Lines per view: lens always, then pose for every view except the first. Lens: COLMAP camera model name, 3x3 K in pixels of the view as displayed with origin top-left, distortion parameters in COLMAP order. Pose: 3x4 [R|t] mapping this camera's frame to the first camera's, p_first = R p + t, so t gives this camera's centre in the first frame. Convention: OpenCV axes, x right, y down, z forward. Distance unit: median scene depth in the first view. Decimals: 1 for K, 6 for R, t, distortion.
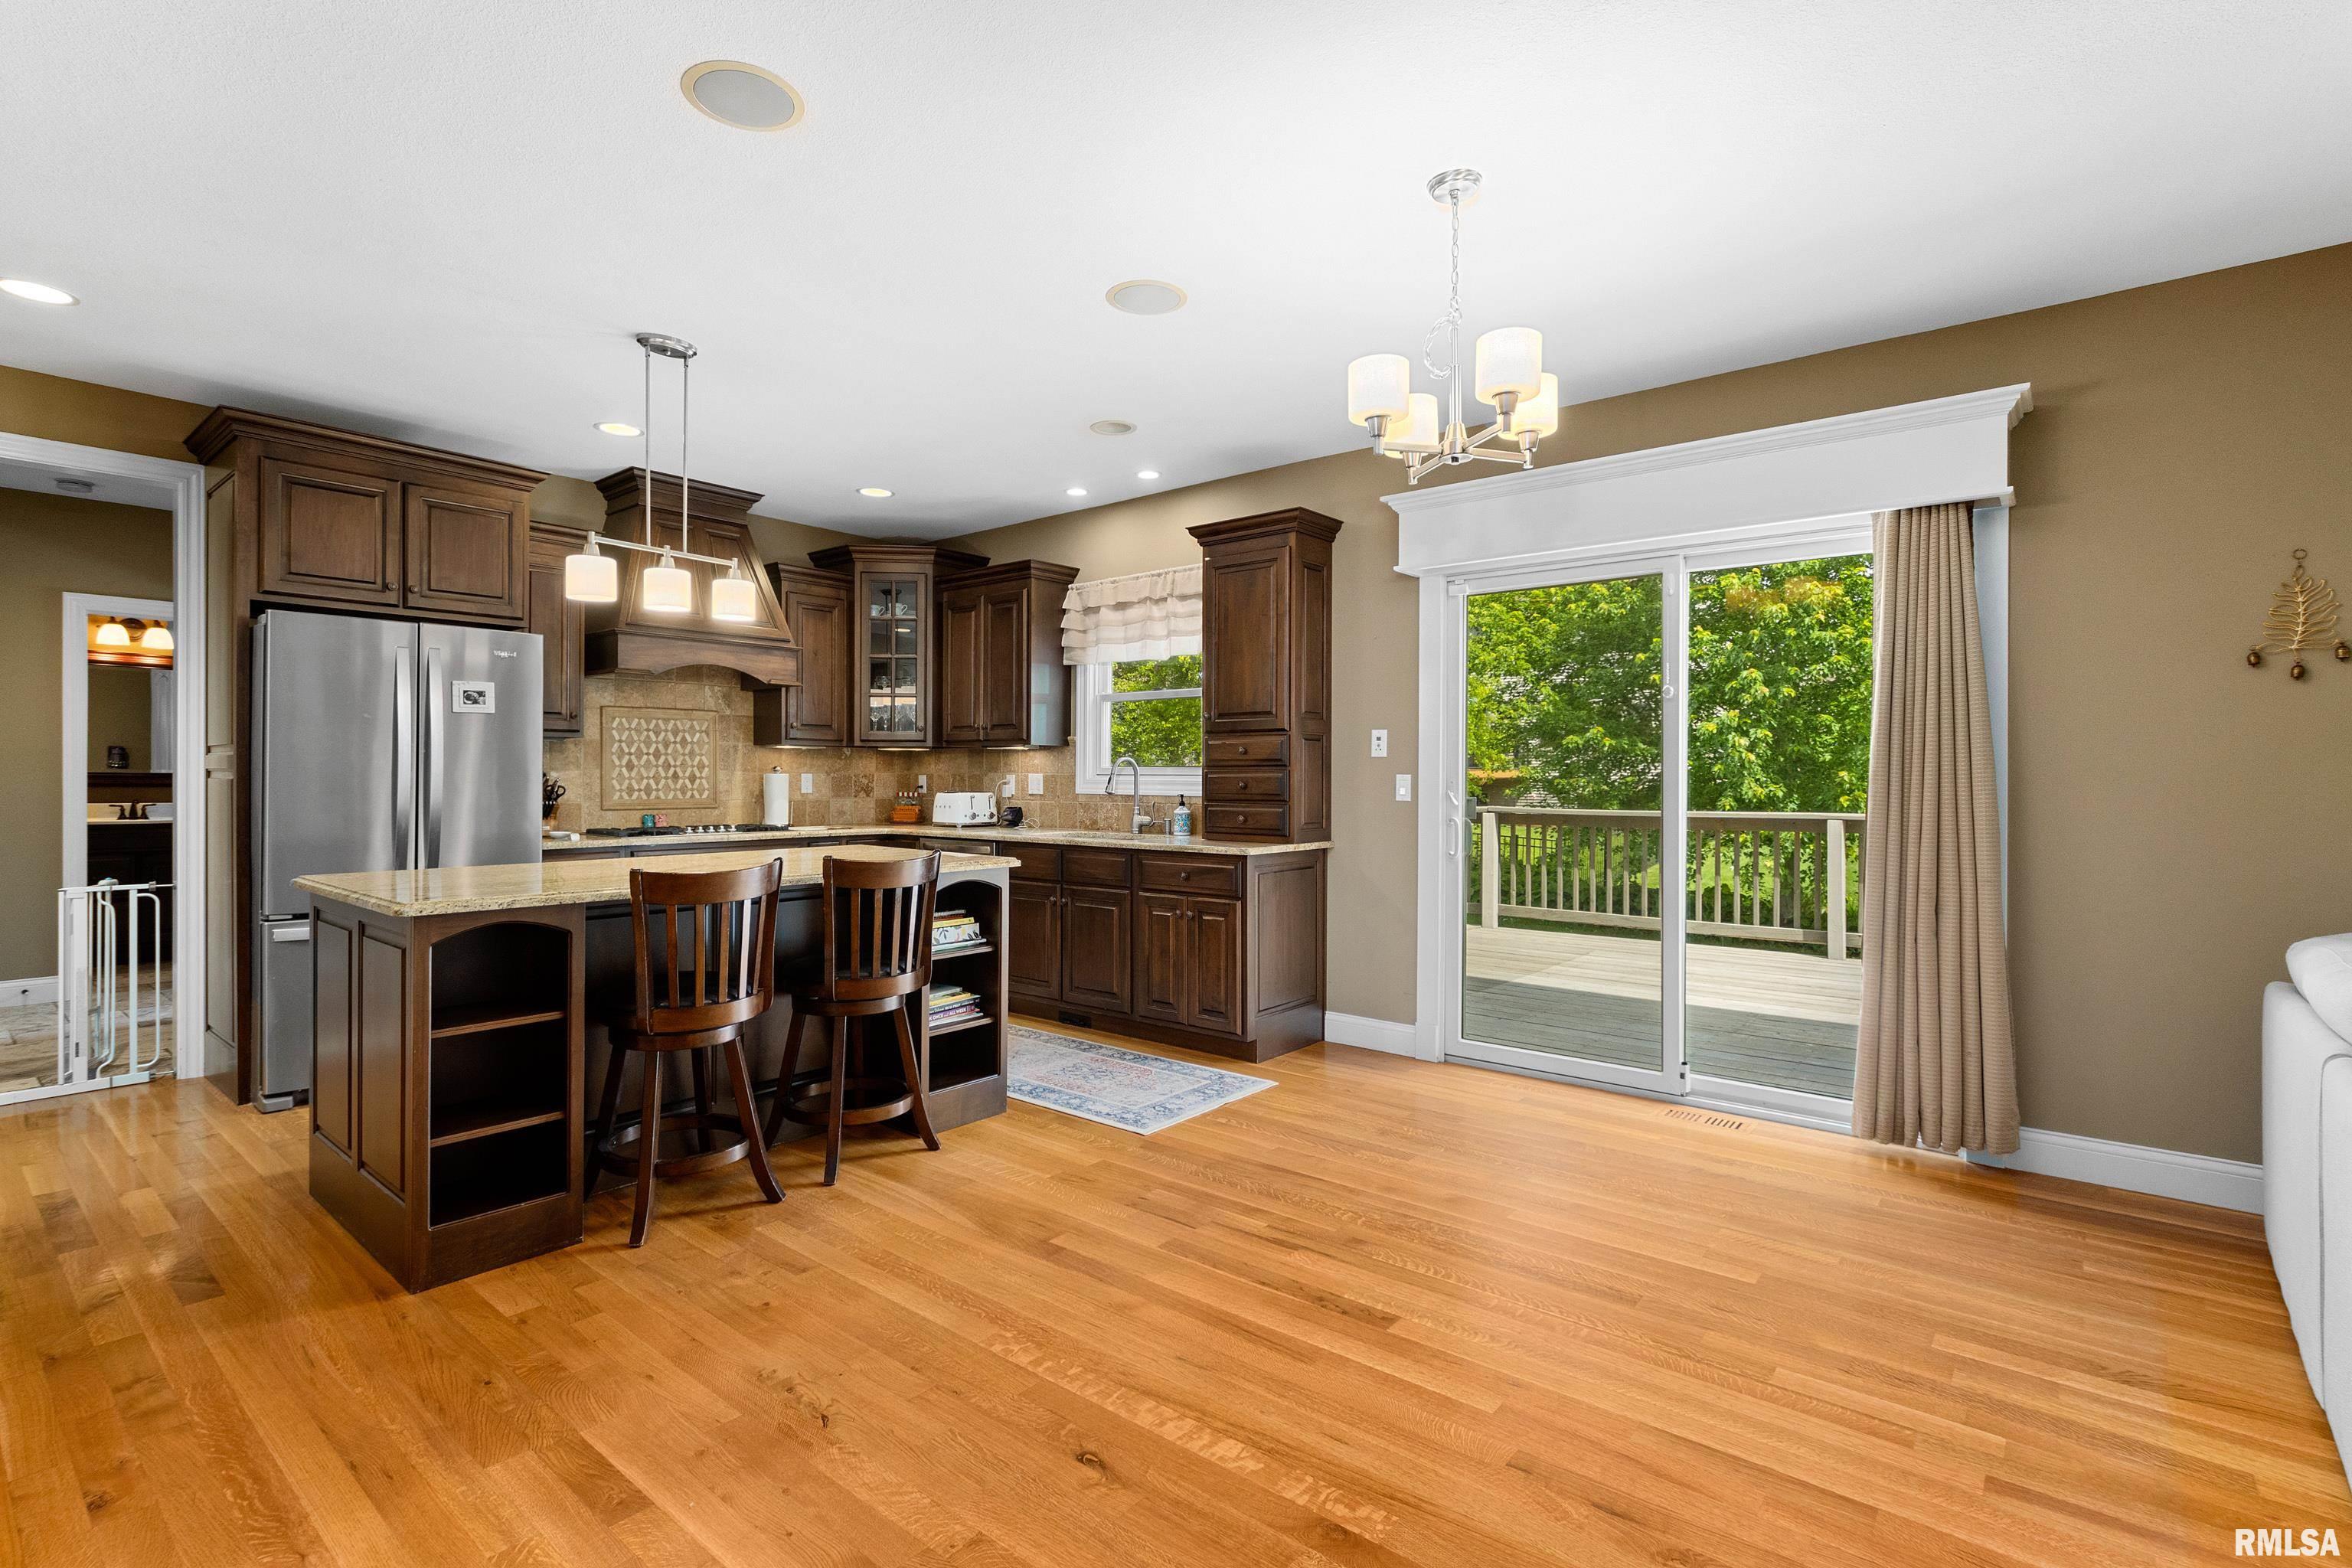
lens RADIAL K [[1102.0, 0, 1160.3], [0, 1102.0, 780.8], [0, 0, 1]] dist [-0.000501, 0.000226]
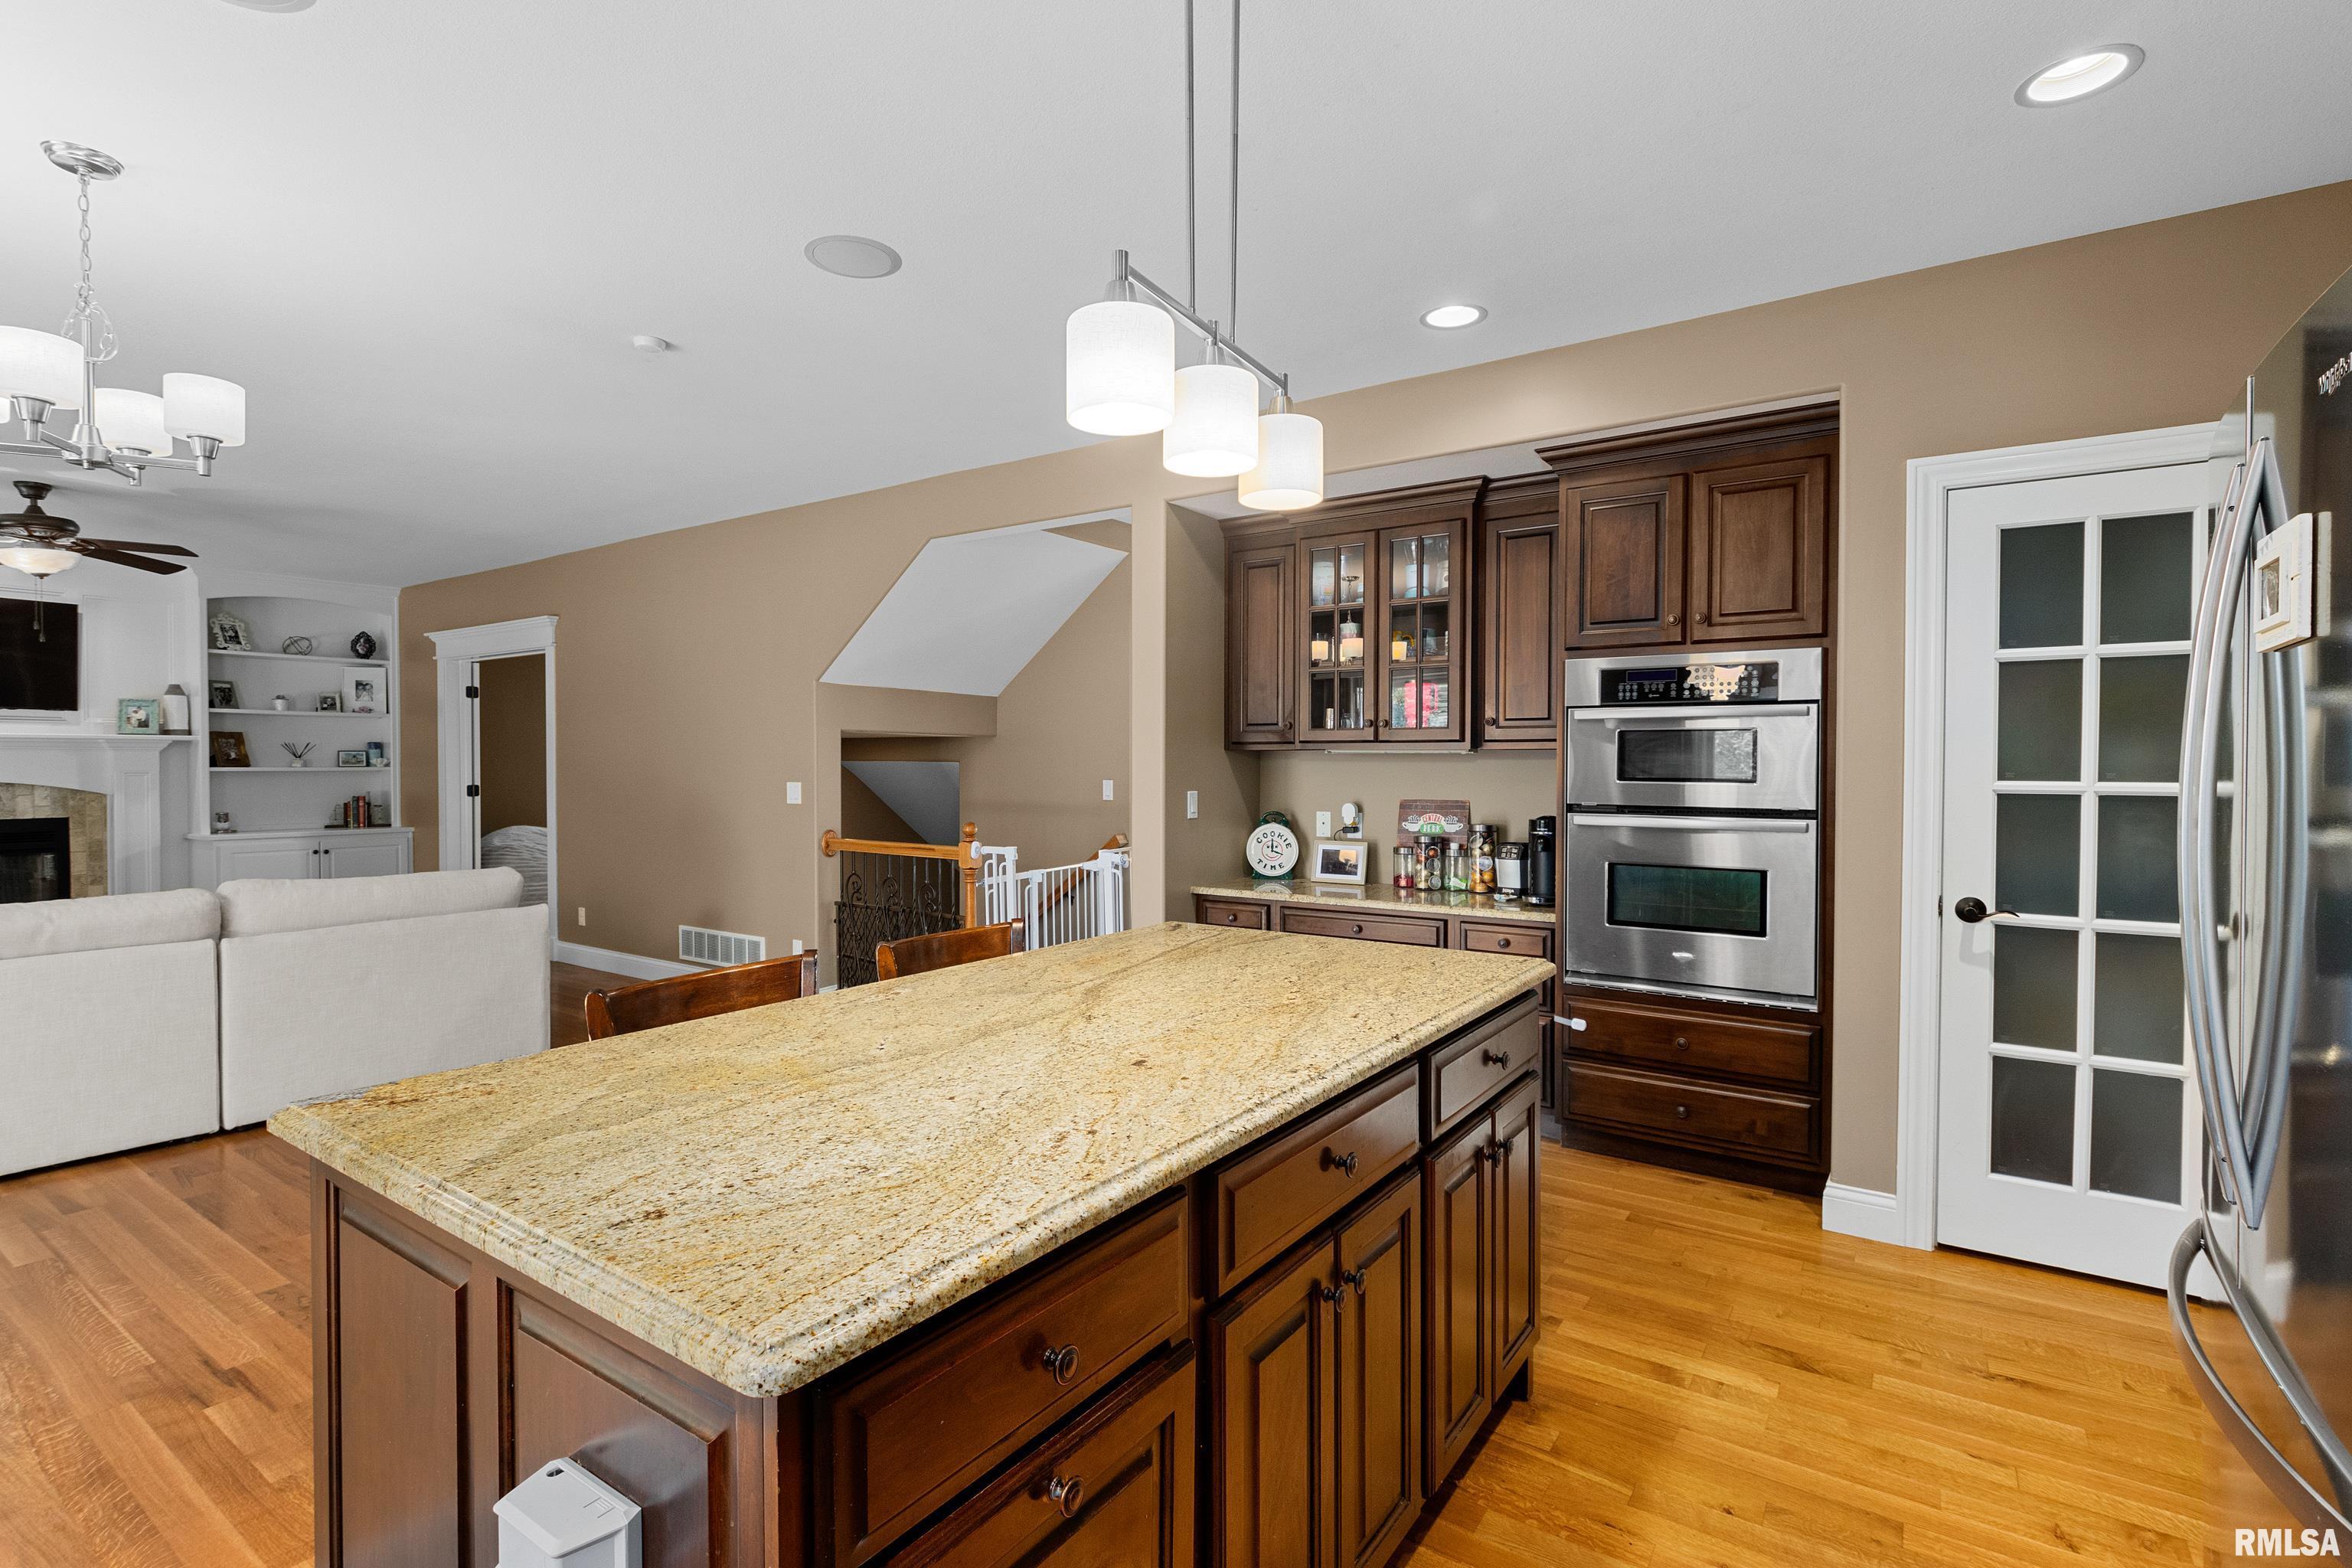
lens RADIAL K [[1102.0, 0, 1158.3], [0, 1102.0, 776.8], [0, 0, 1]] dist [-0.000501, 0.000226]
pose [[-0.996581, -0.004617, -0.082493, -0.340471], [-0.006143, 0.999815, 0.018250, -0.035221], [0.082393, 0.018694, -0.996425, 1.242241]]
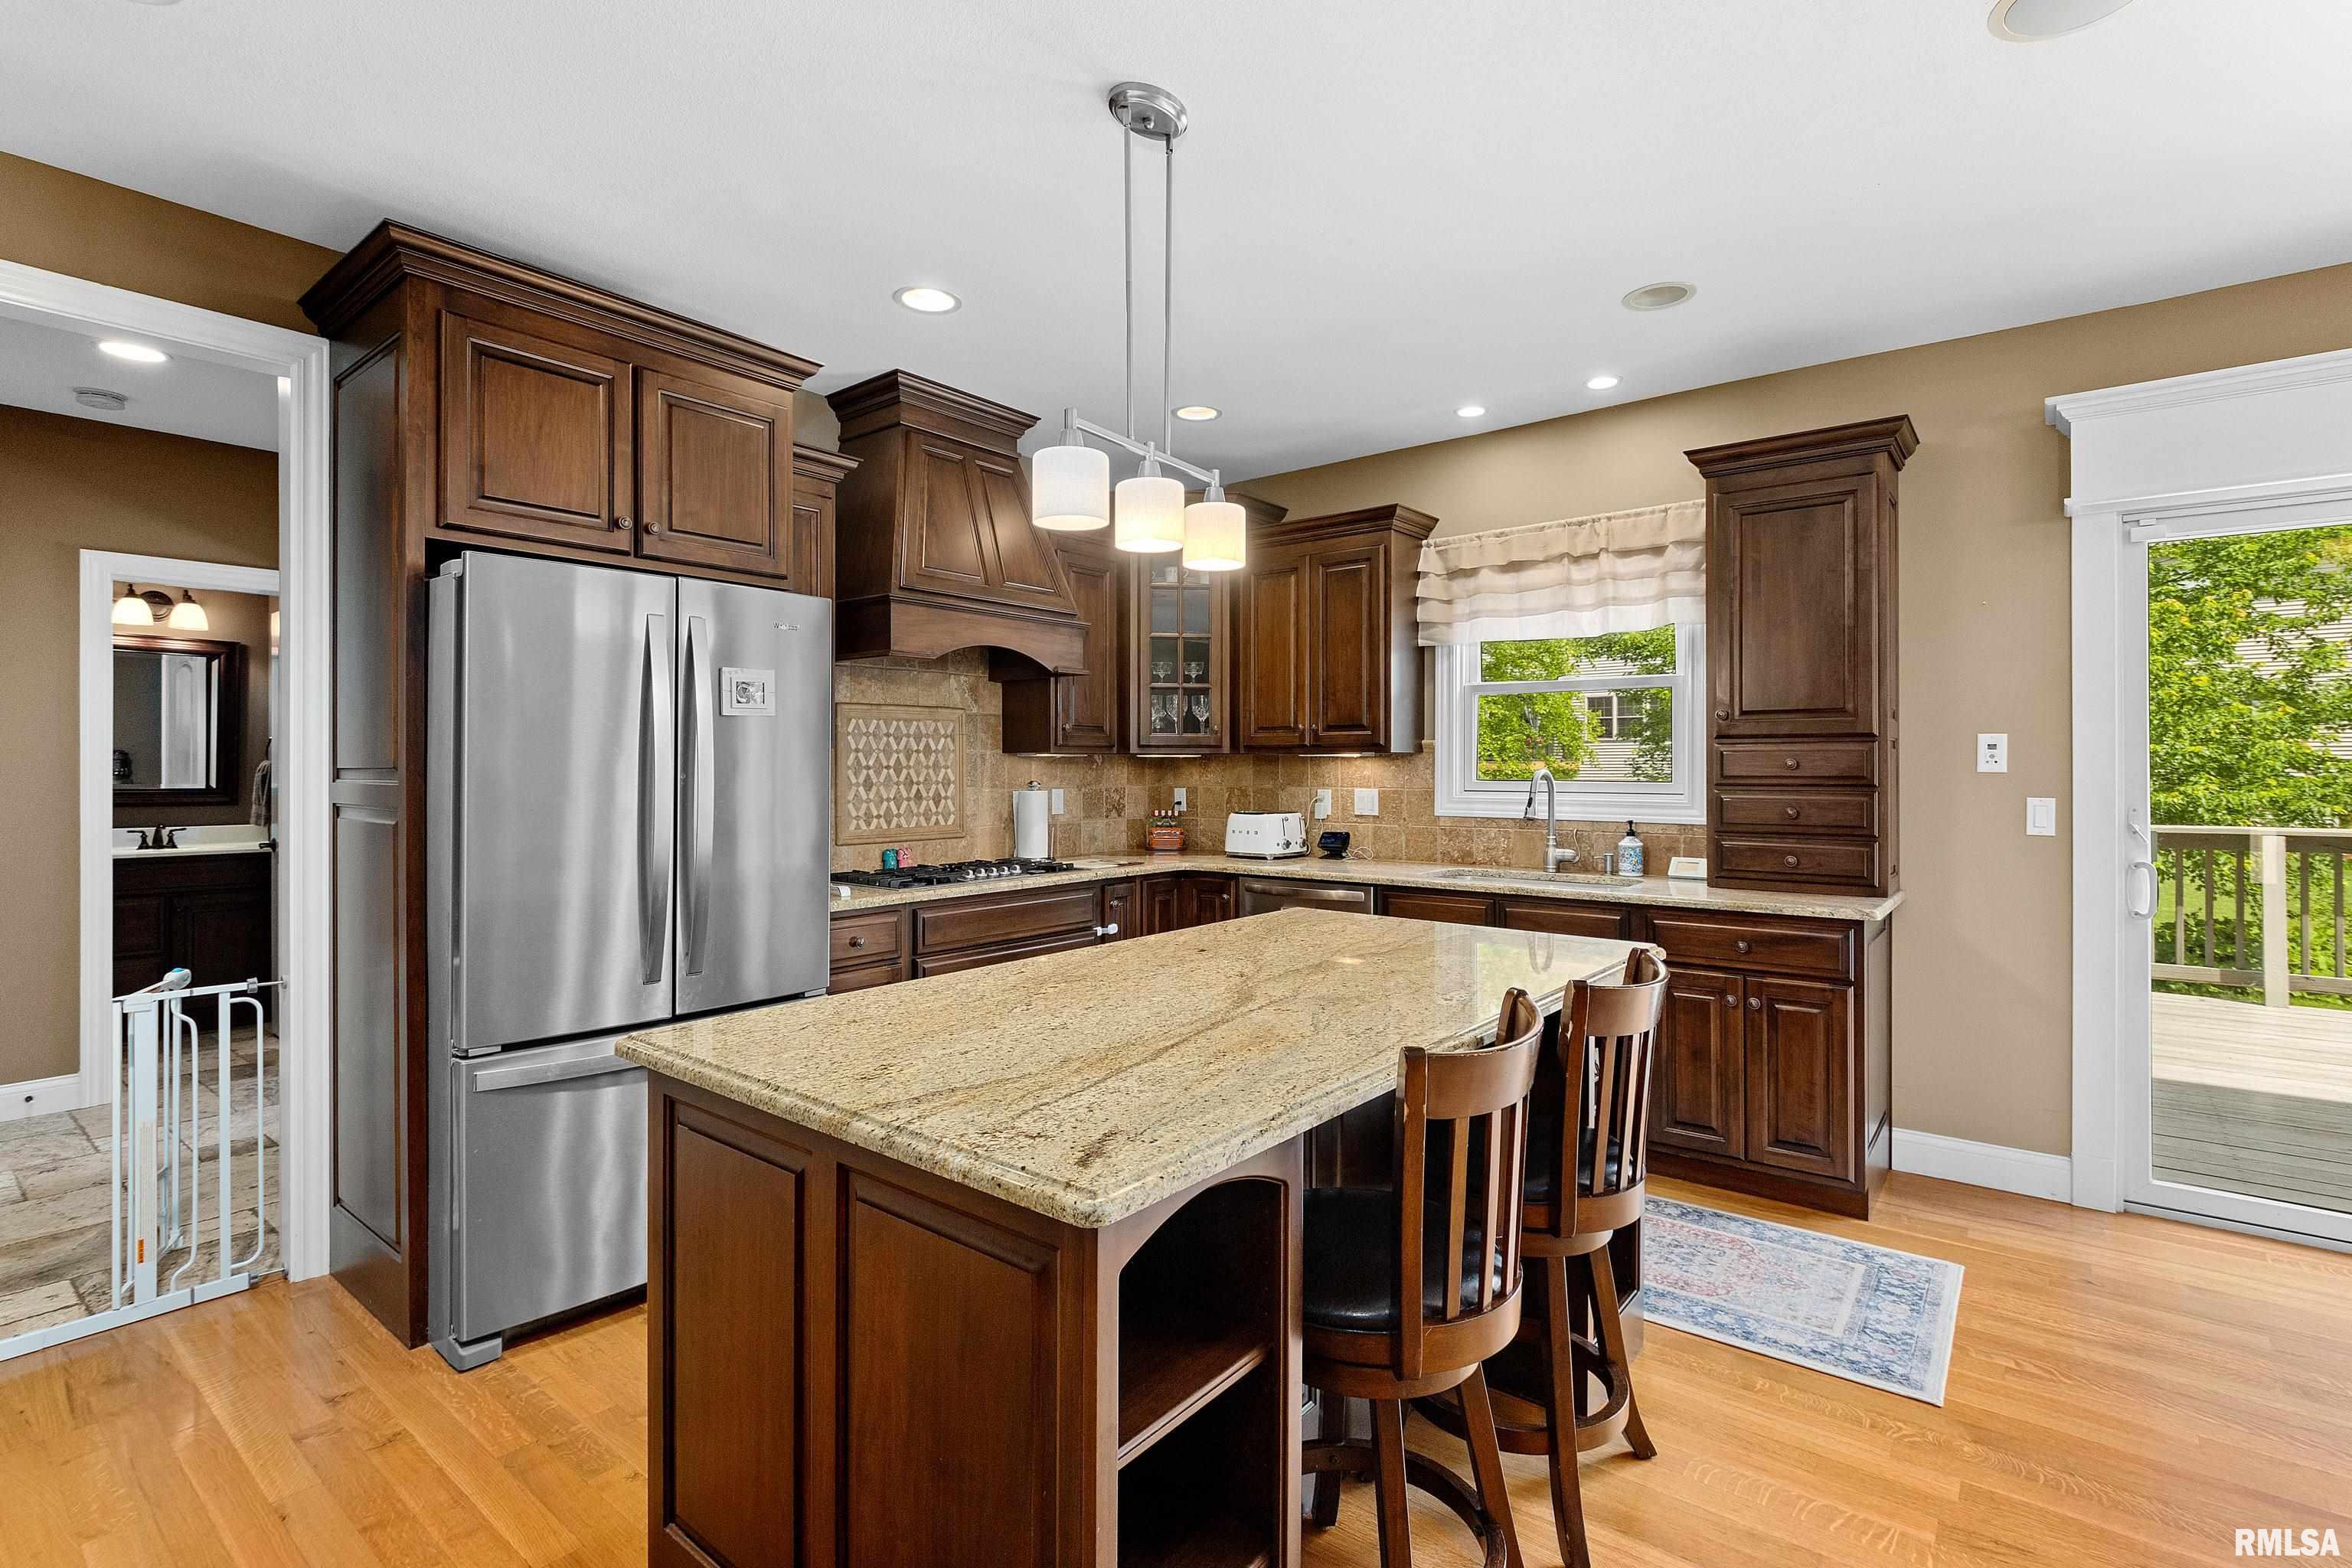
lens RADIAL K [[1102.0, 0, 1161.7], [0, 1102.0, 768.4], [0, 0, 1]] dist [-0.000501, 0.000226]
pose [[0.999810, -0.004752, 0.018897, -0.389773], [0.004776, 0.999988, -0.001254, -0.028904], [-0.018891, 0.001344, 0.999821, 0.340181]]
